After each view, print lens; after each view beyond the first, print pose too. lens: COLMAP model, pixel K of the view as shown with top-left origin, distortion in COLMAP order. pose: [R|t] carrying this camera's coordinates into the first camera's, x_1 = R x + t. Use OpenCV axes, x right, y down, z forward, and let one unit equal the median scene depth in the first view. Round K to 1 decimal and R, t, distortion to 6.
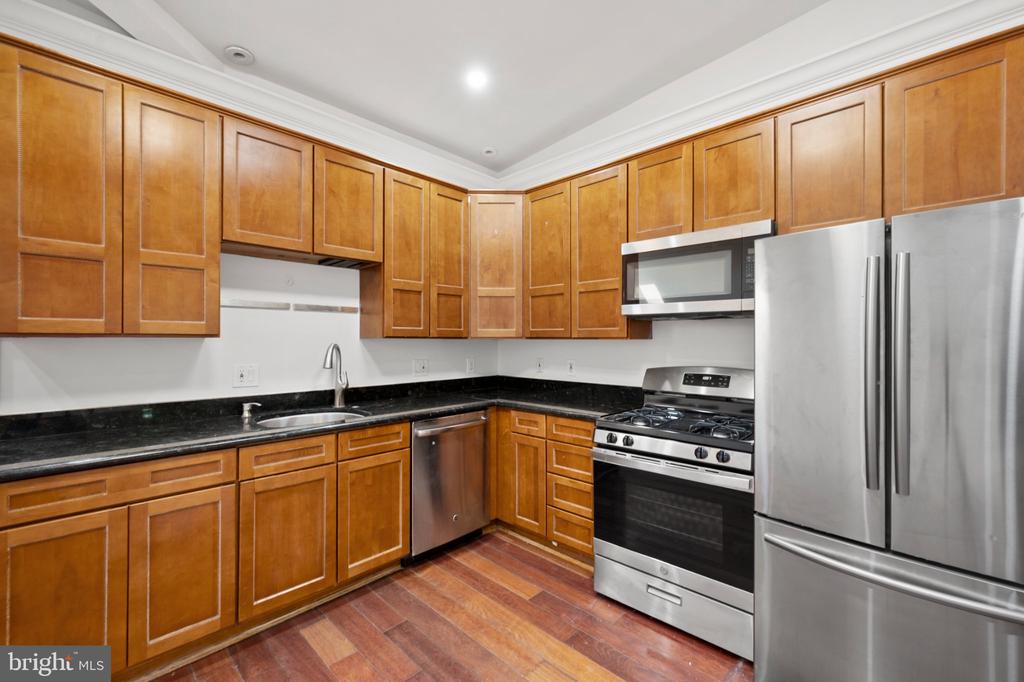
lens RADIAL K [[423.2, 0, 512.1], [0, 423.2, 339.7], [0, 0, 1]] dist [-0.000633, 0.000524]
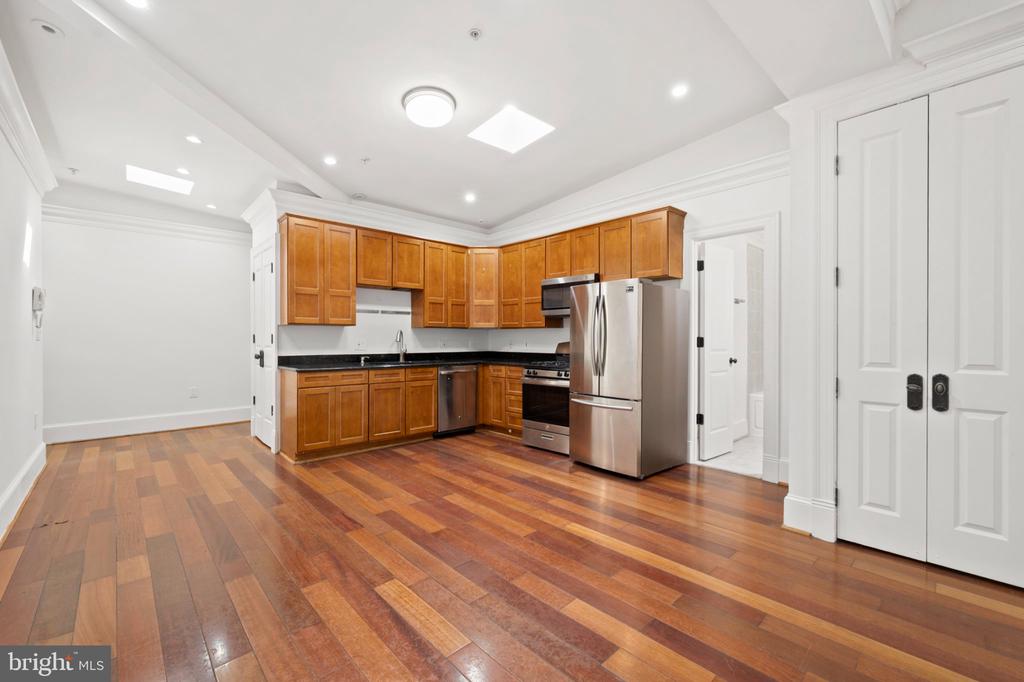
lens RADIAL K [[423.2, 0, 512.9], [0, 423.2, 343.7], [0, 0, 1]] dist [-0.000633, 0.000524]
pose [[0.998520, 0.001259, -0.054374, 0.252083], [-0.000569, 0.999919, 0.012698, 0.054338], [0.054386, -0.012648, 0.998440, -1.098324]]
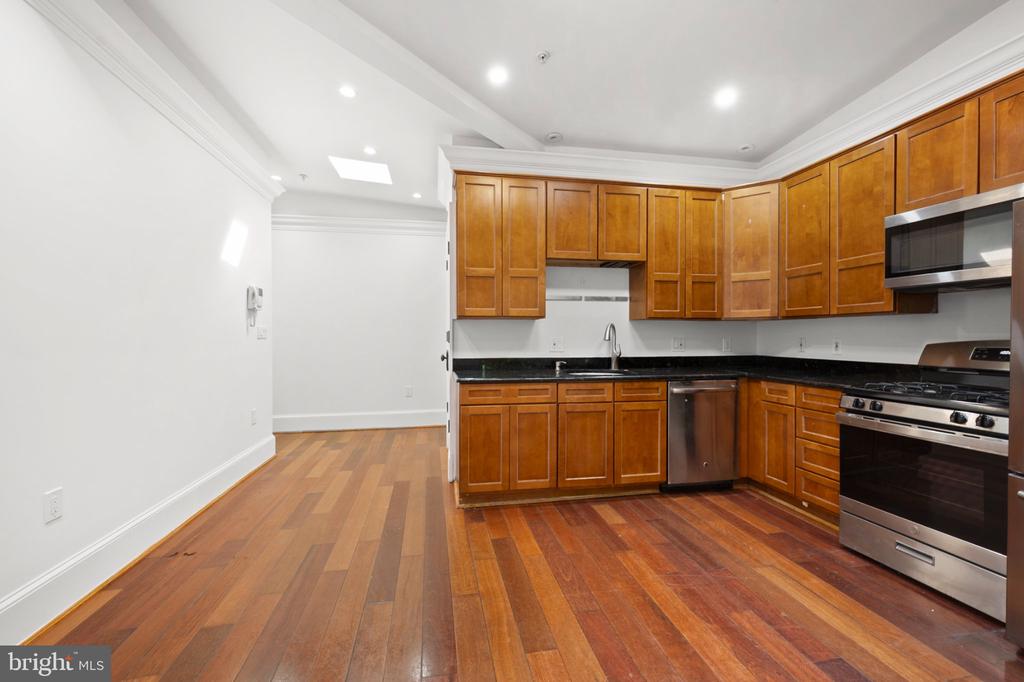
lens RADIAL K [[423.2, 0, 510.5], [0, 423.2, 340.8], [0, 0, 1]] dist [-0.000633, 0.000524]
pose [[0.814946, 0.004552, -0.579519, 0.127179], [0.003032, 0.999922, 0.012118, 0.053876], [0.579529, -0.011632, 0.814869, -0.357344]]
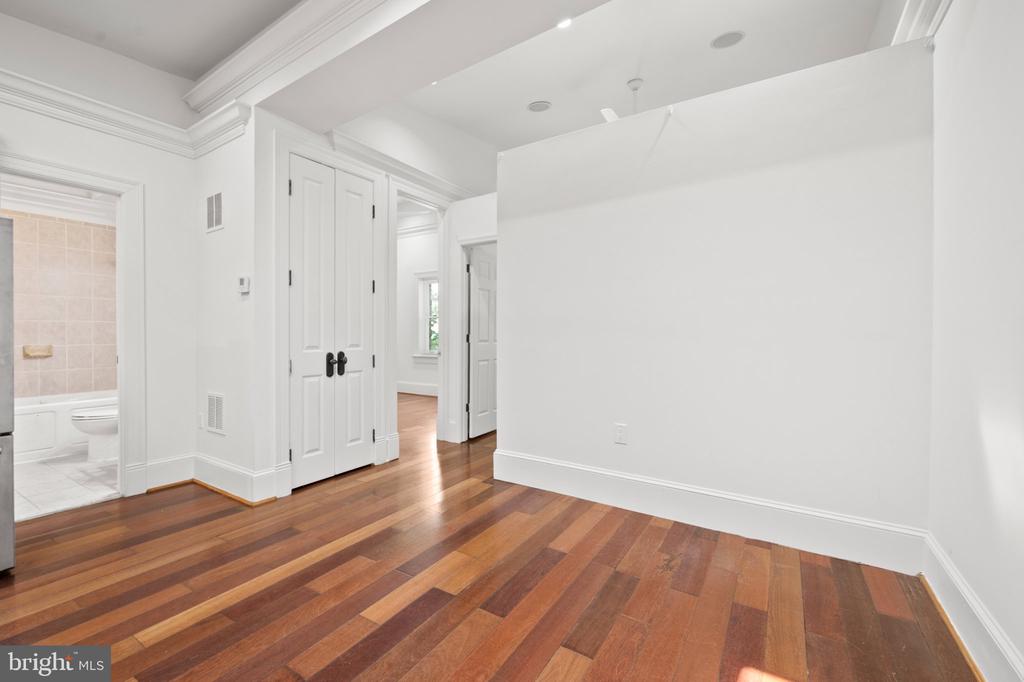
lens RADIAL K [[423.2, 0, 513.4], [0, 423.2, 338.3], [0, 0, 1]] dist [-0.000633, 0.000524]
pose [[-0.196336, -0.005912, 0.980519, -0.446846], [-0.003023, 0.999981, 0.005424, 0.077509], [-0.980532, -0.001899, -0.196350, -0.384556]]
